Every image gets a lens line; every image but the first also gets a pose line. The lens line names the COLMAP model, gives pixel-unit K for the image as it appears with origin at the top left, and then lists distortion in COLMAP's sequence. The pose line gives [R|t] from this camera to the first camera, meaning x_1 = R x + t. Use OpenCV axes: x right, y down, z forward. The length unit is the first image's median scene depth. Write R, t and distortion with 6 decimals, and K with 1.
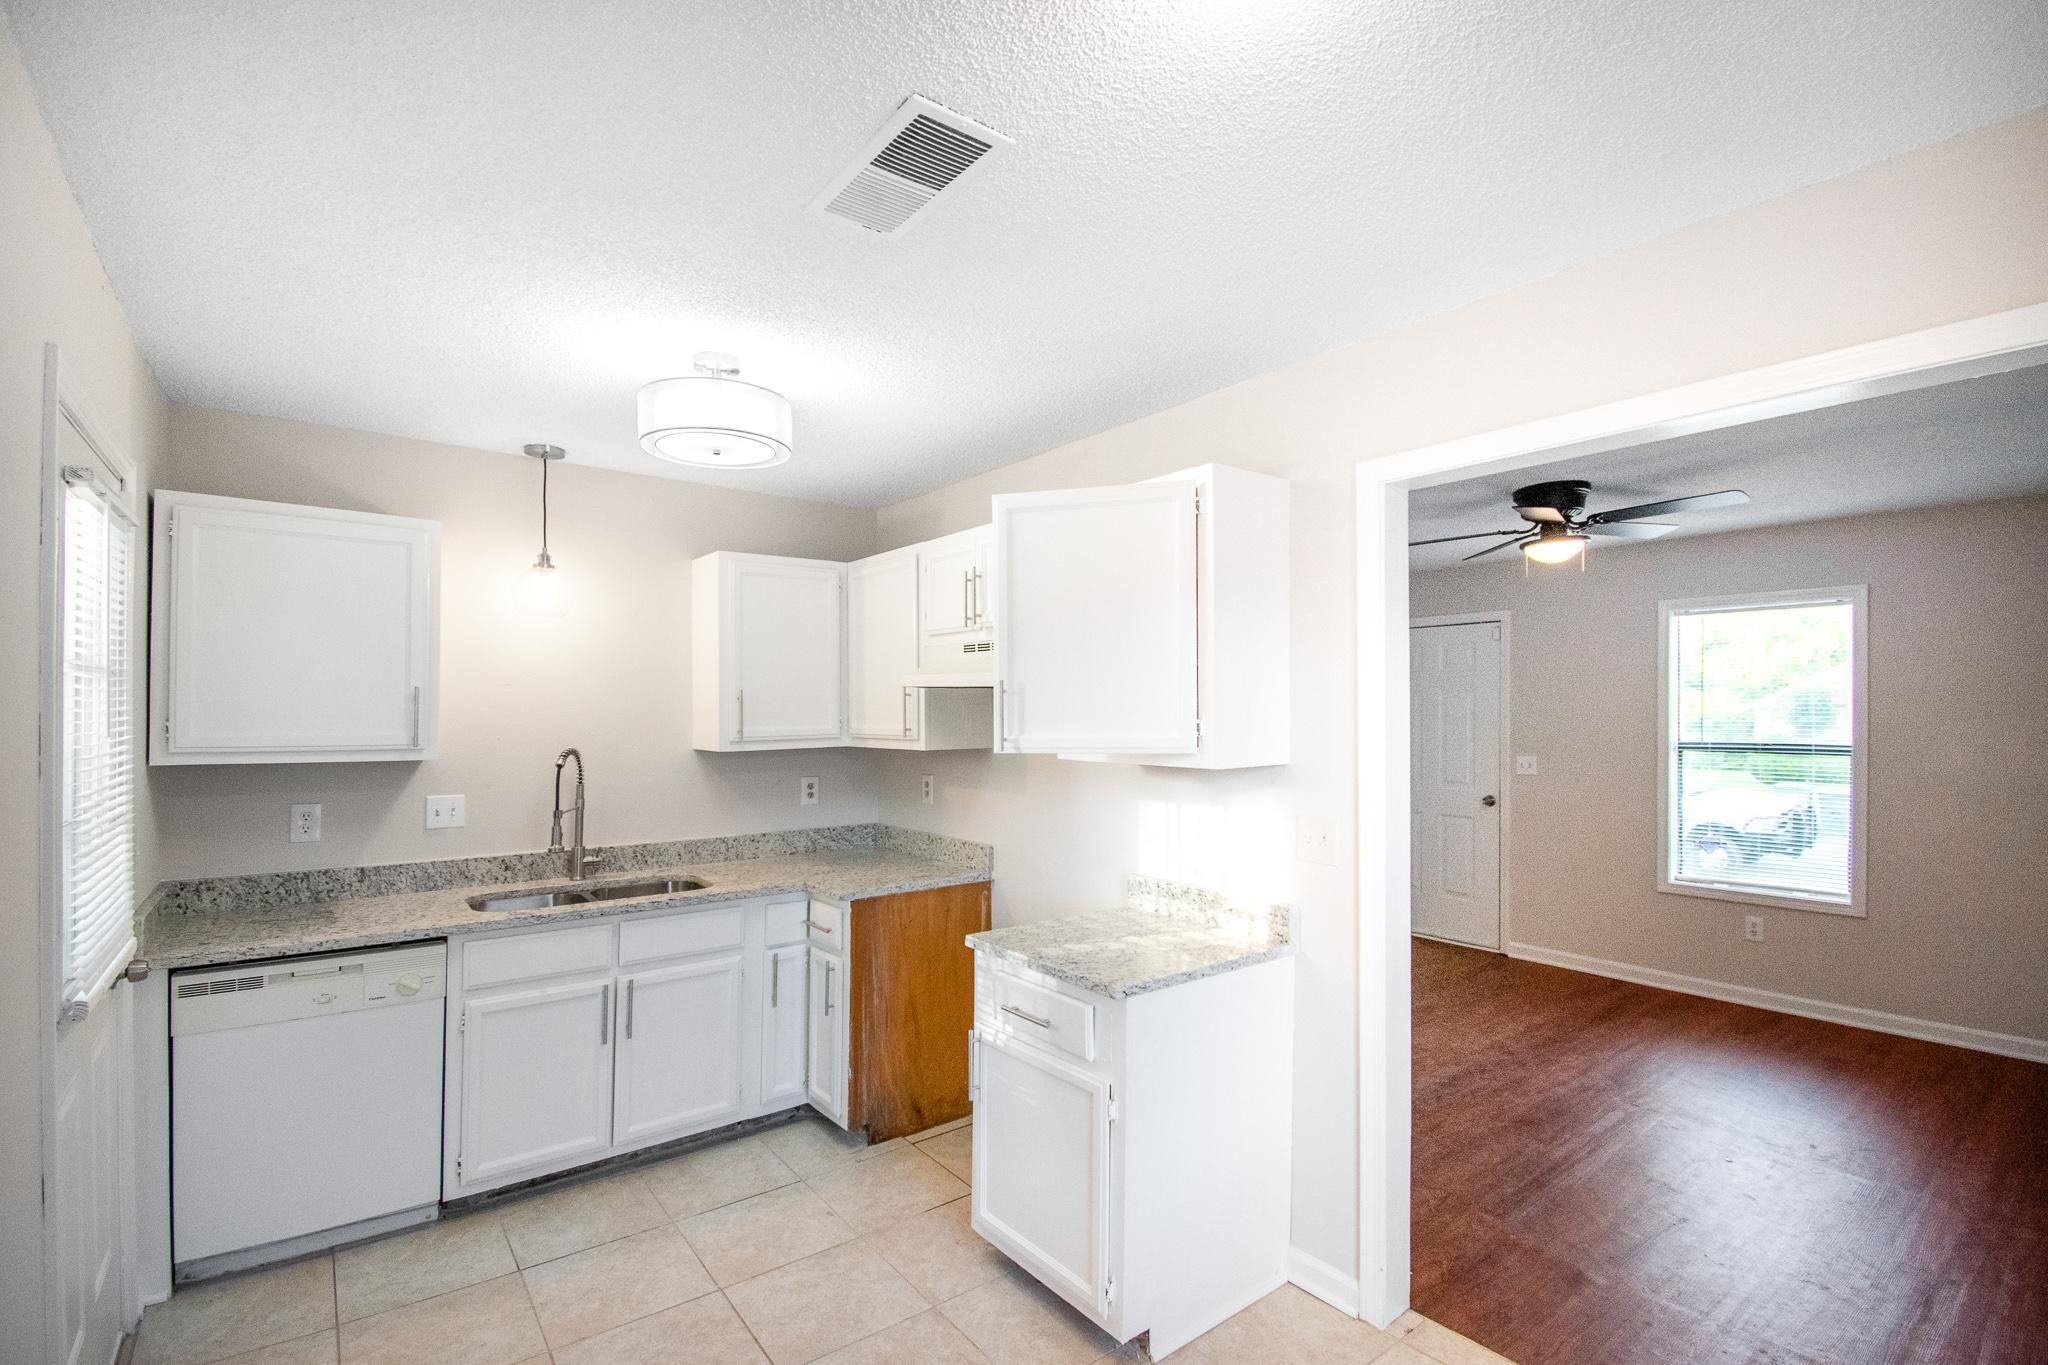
lens RADIAL K [[919.1, 0, 1031.4], [0, 919.1, 691.2], [0, 0, 1]] dist [-0.004335, -0.011118]
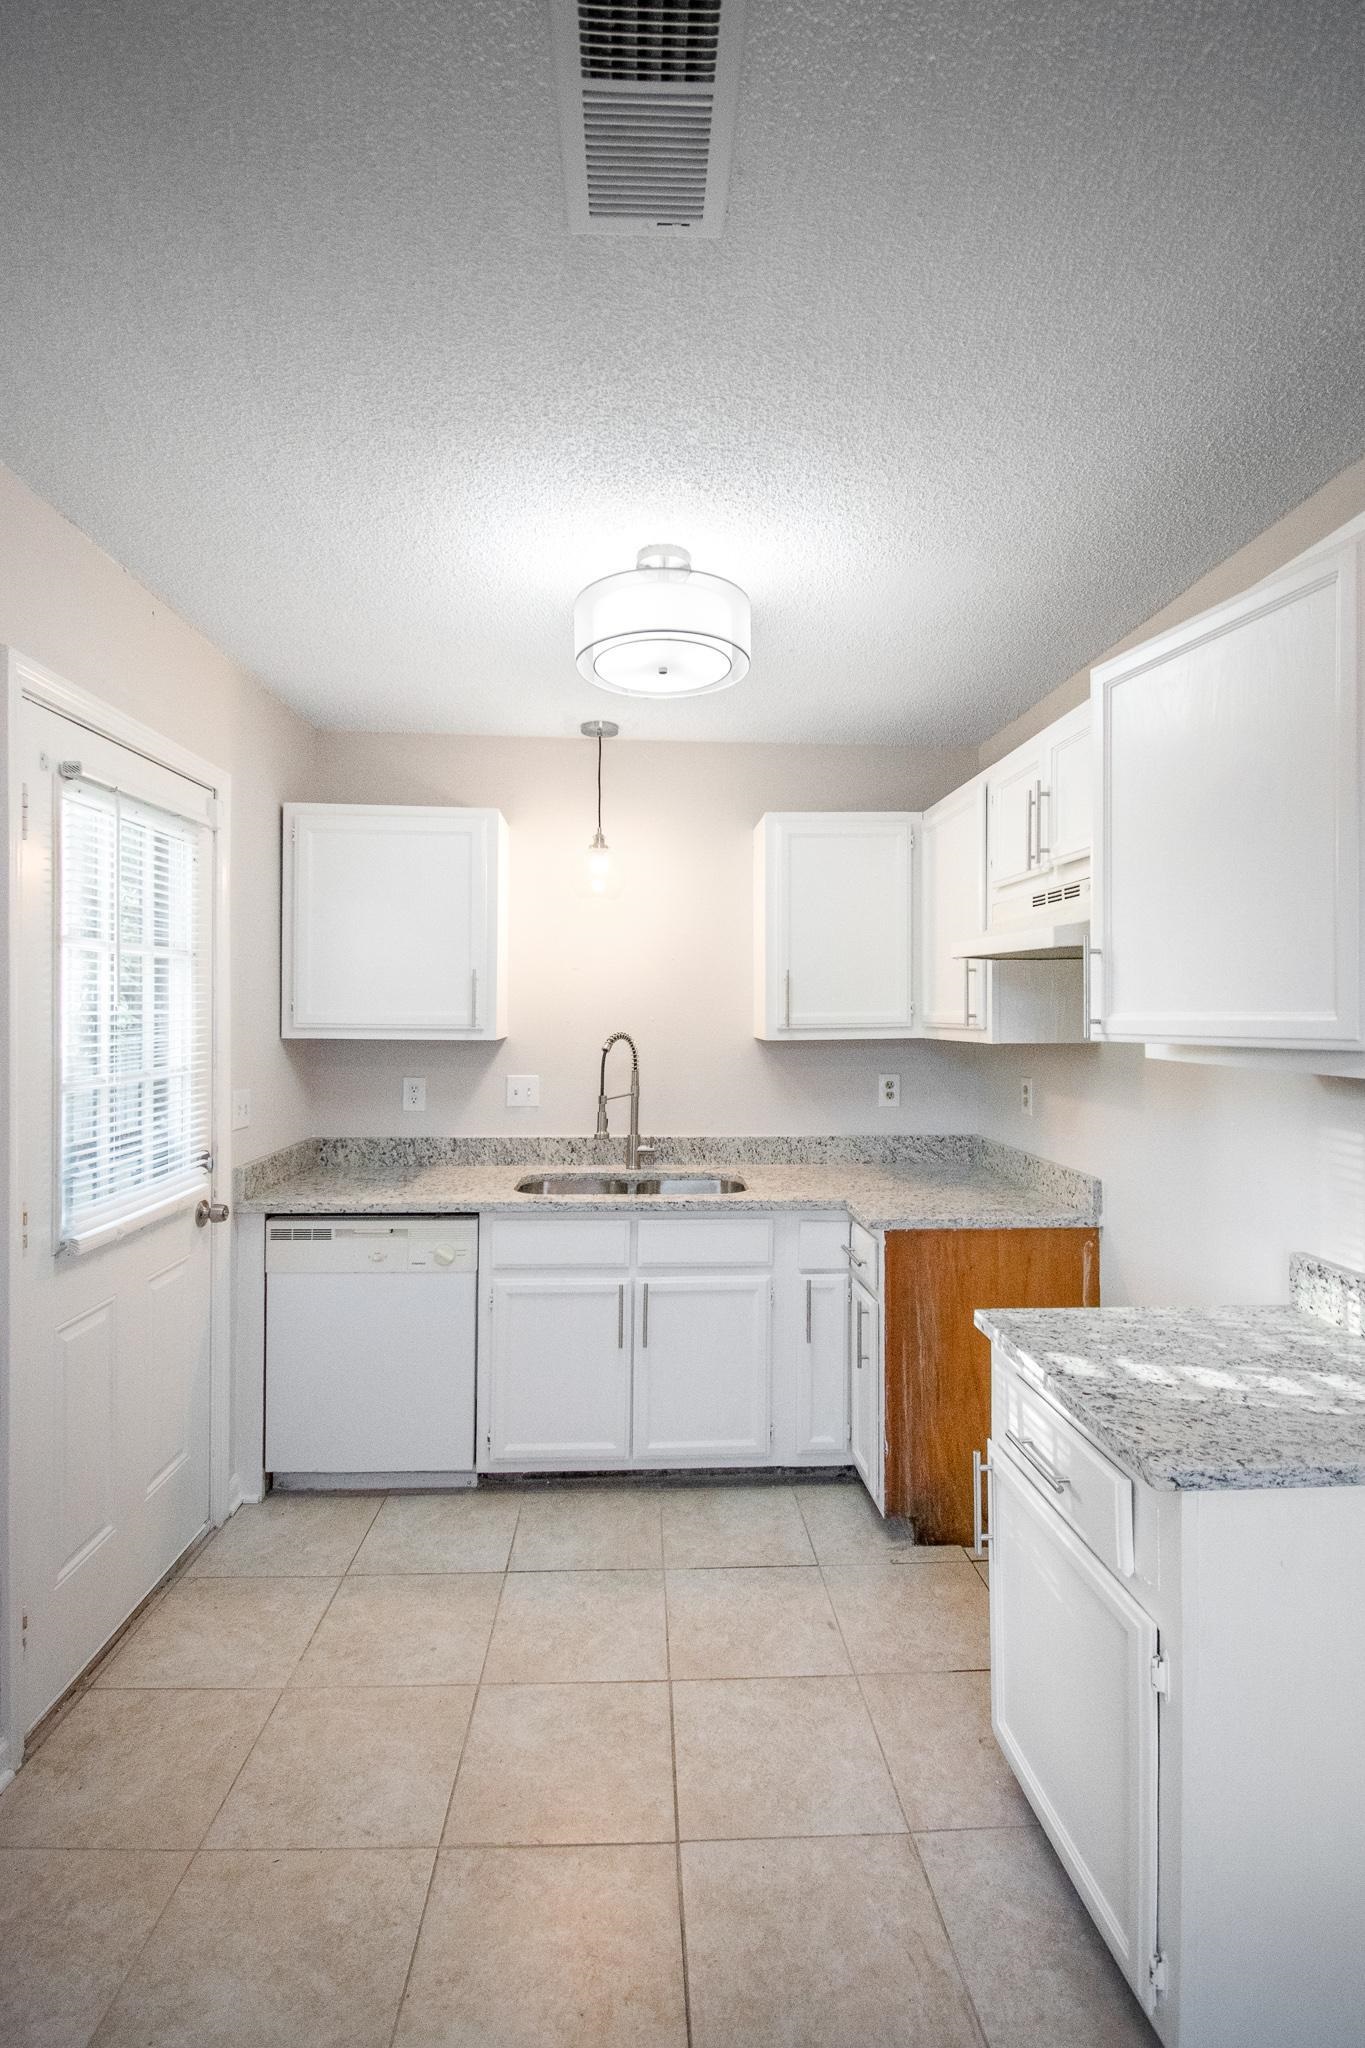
lens RADIAL K [[919.1, 0, 686.9], [0, 919.1, 1002.3], [0, 0, 1]] dist [-0.004335, -0.011118]
pose [[0.819585, -0.002140, -0.572953, 0.119447], [0.008272, 0.999933, 0.008097, 0.025497], [0.572898, -0.011375, 0.819548, 0.267846]]
